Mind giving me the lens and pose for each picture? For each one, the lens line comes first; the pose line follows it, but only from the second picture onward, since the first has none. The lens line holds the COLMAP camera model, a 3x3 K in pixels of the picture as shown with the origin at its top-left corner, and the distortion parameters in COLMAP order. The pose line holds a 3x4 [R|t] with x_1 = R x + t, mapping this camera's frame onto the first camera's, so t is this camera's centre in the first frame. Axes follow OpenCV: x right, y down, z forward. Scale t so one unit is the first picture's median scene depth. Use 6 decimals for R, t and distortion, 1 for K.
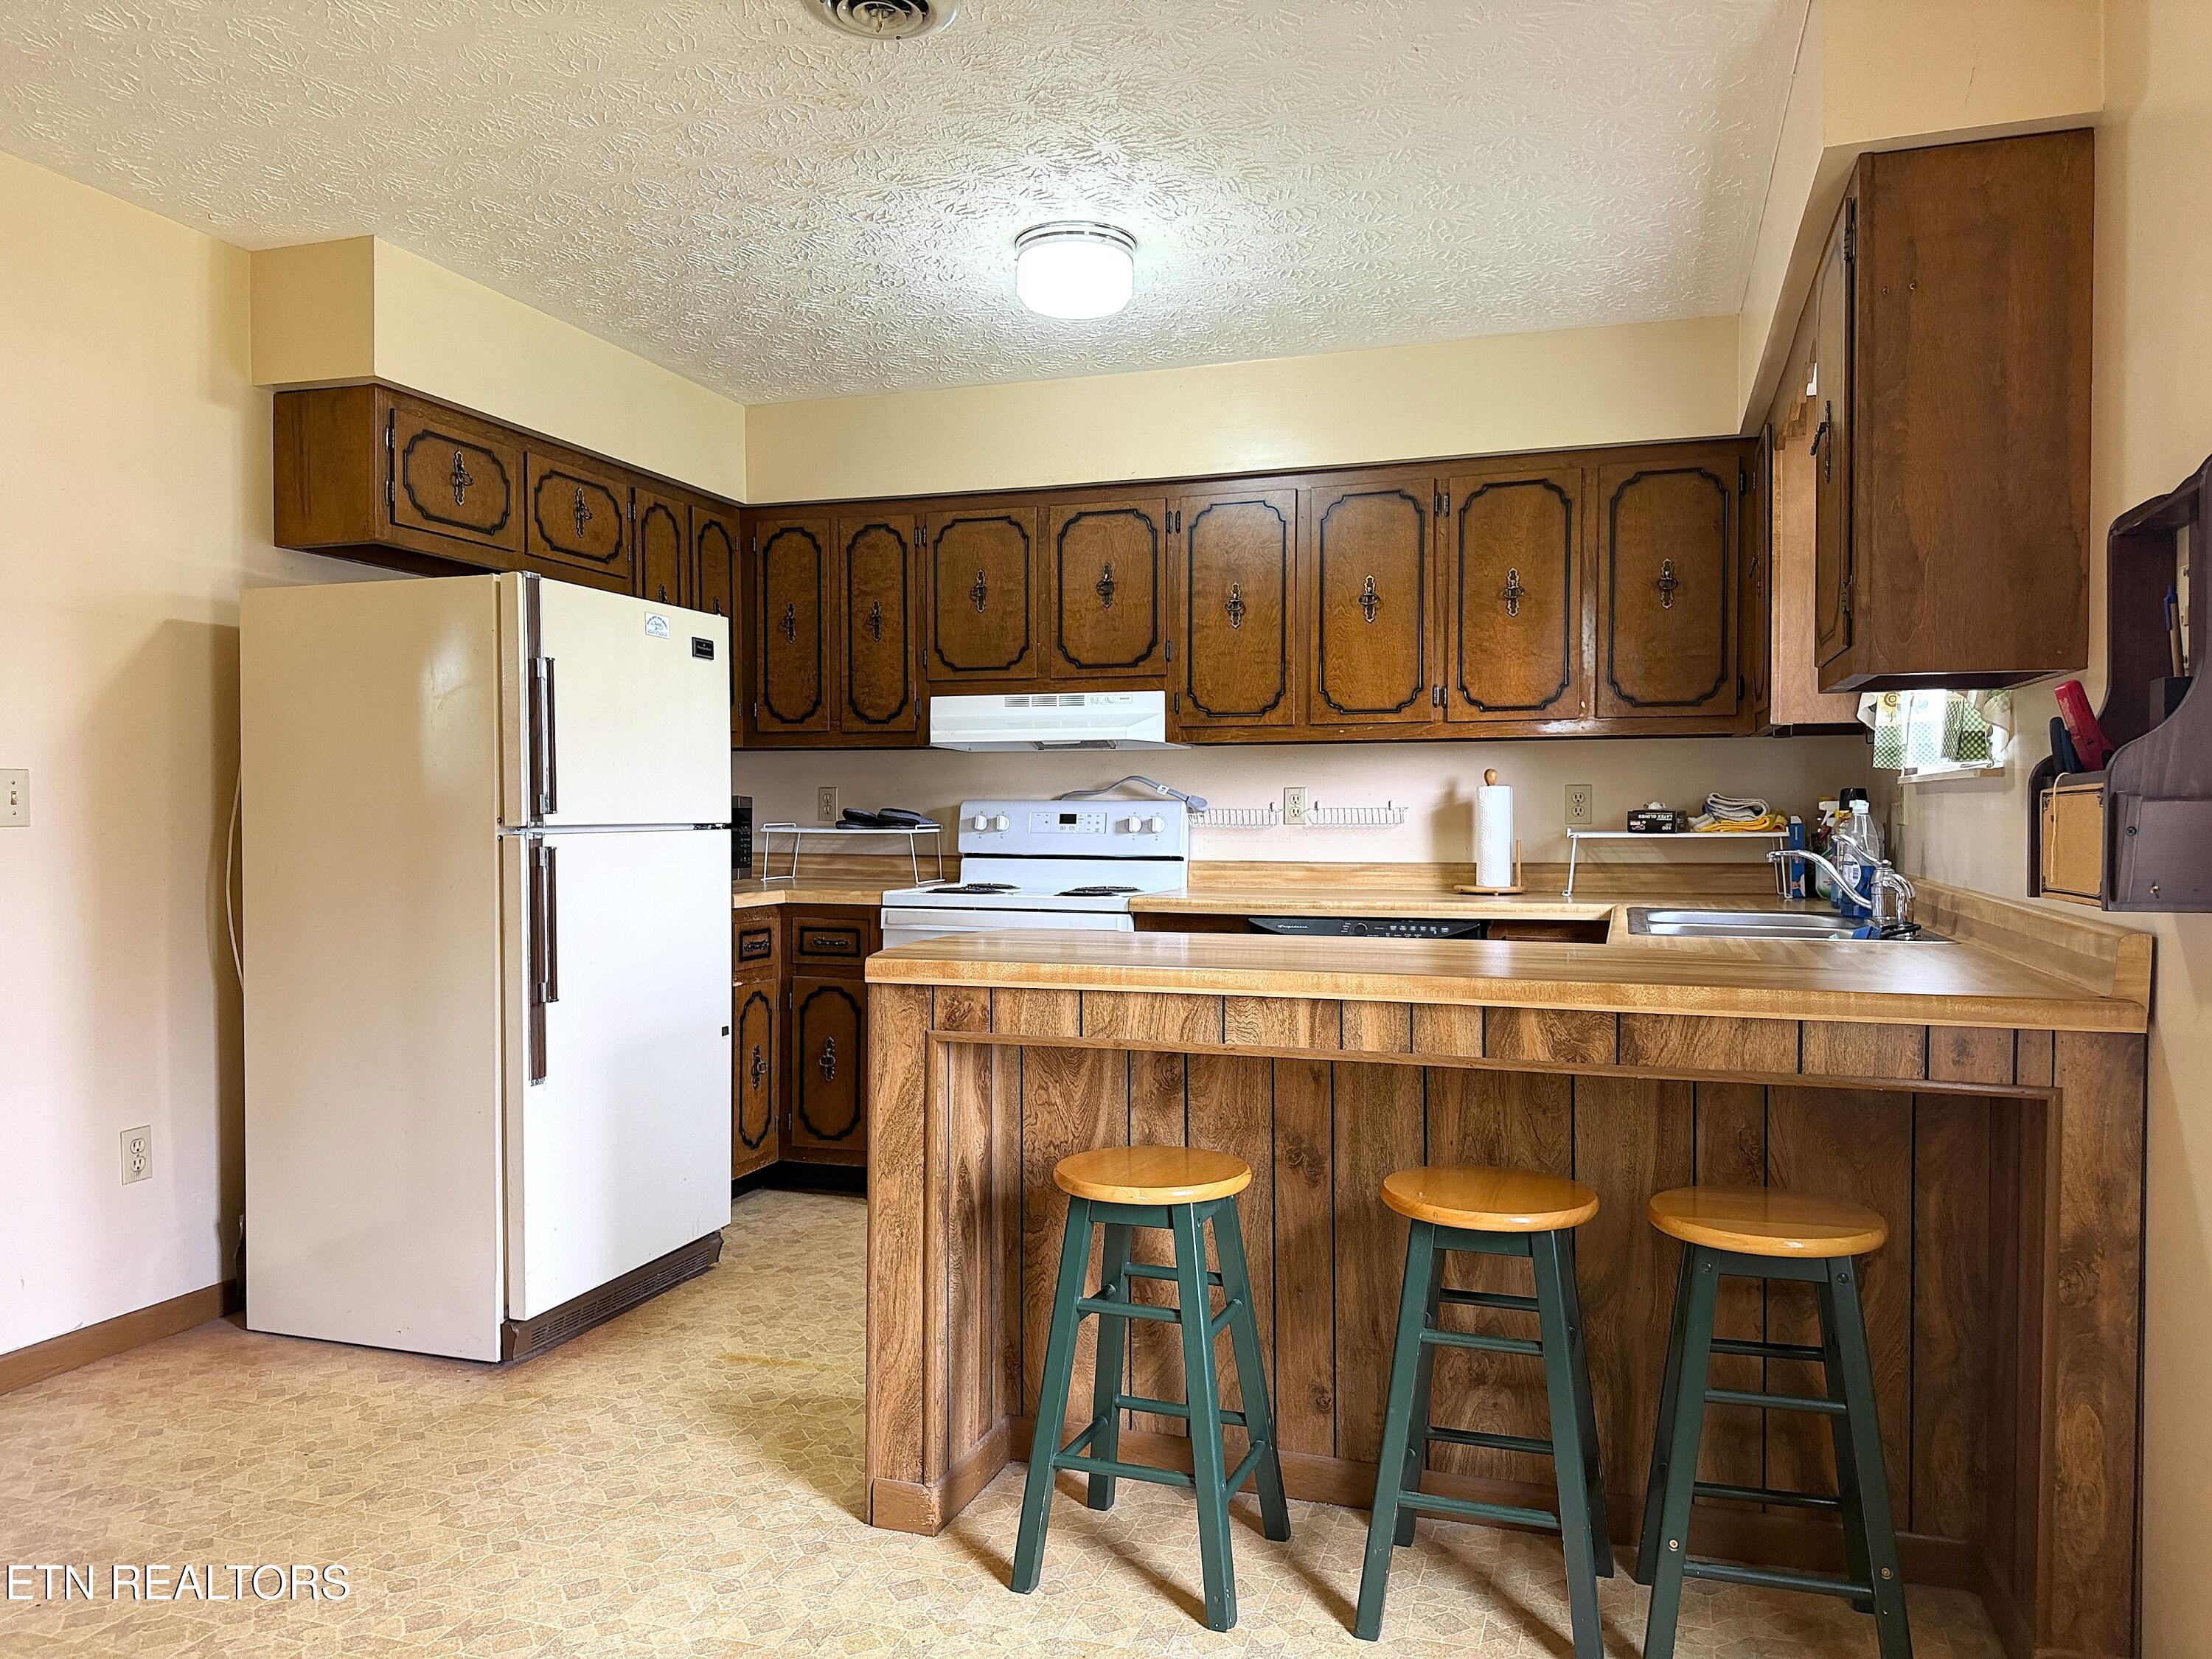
lens RADIAL K [[1554.1, 0, 1150.8], [0, 1554.1, 842.7], [0, 0, 1]] dist [0.036289, -0.046821]
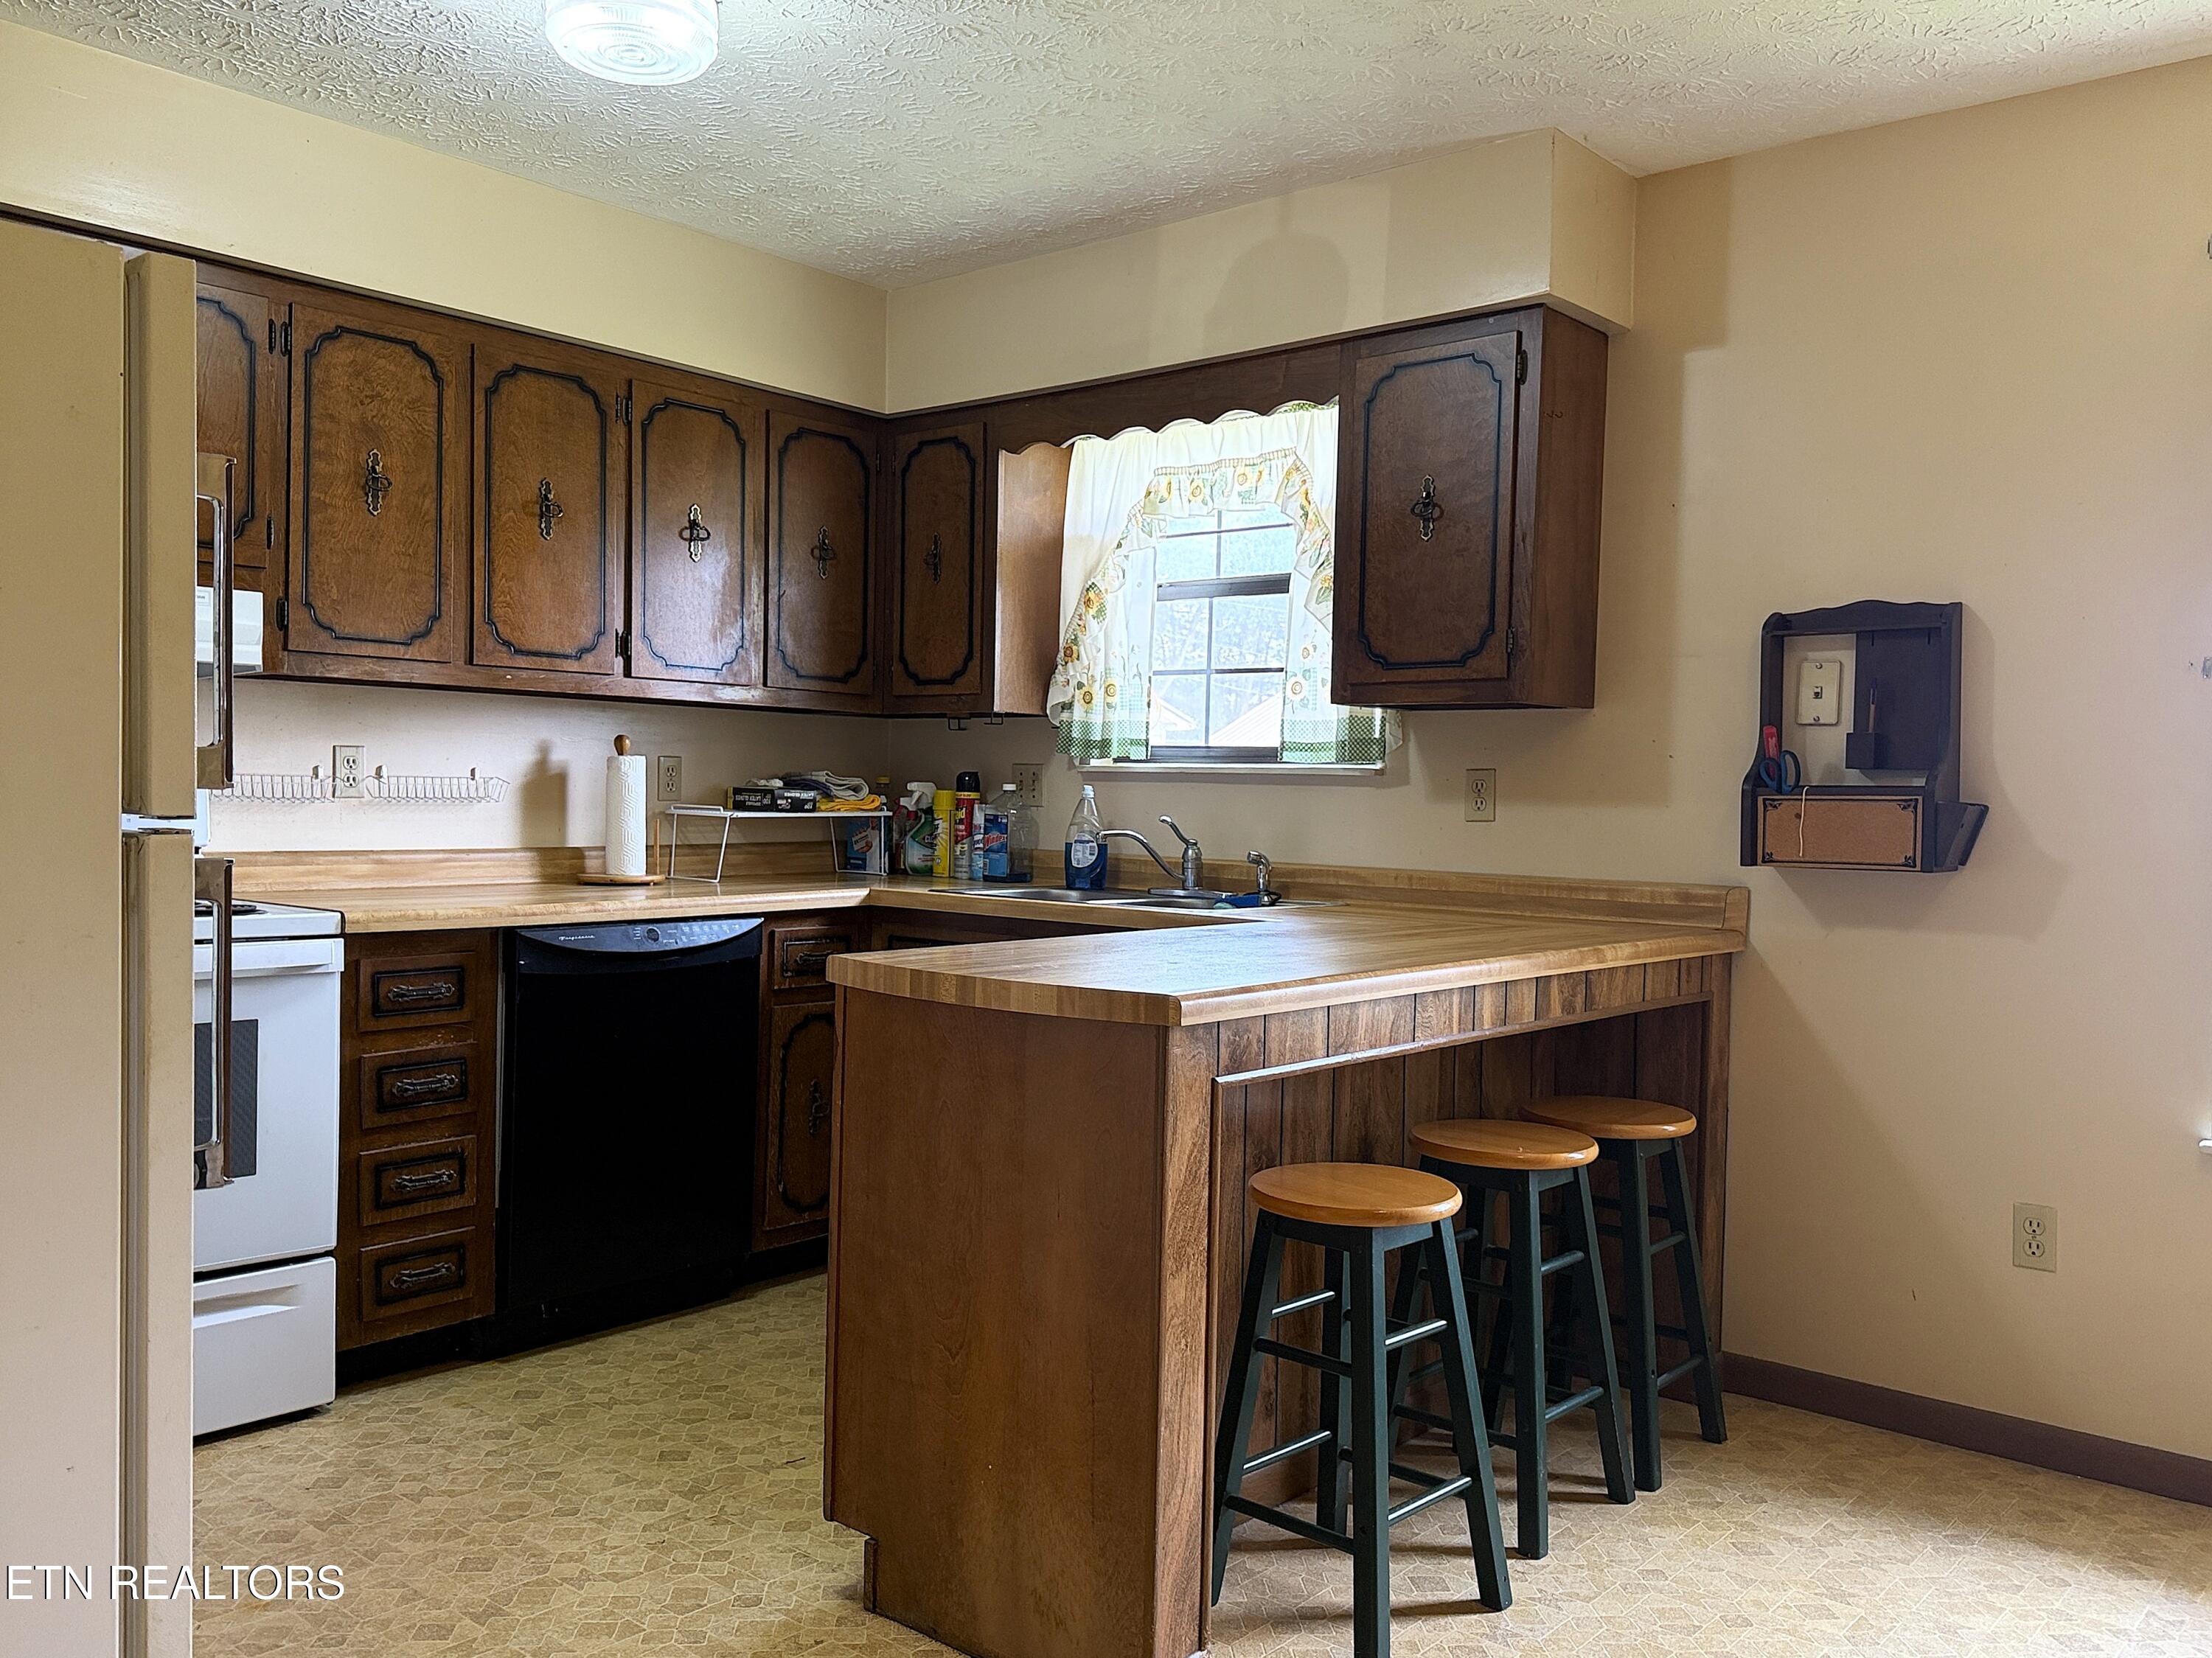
lens RADIAL K [[1723.7, 0, 1131.5], [0, 1723.7, 845.8], [0, 0, 1]] dist [0.090164, -0.141692]
pose [[0.394340, -0.019463, 0.918758, -0.735866], [-0.002778, 0.999746, 0.022371, -0.012862], [-0.918960, -0.011375, 0.394186, 0.527355]]
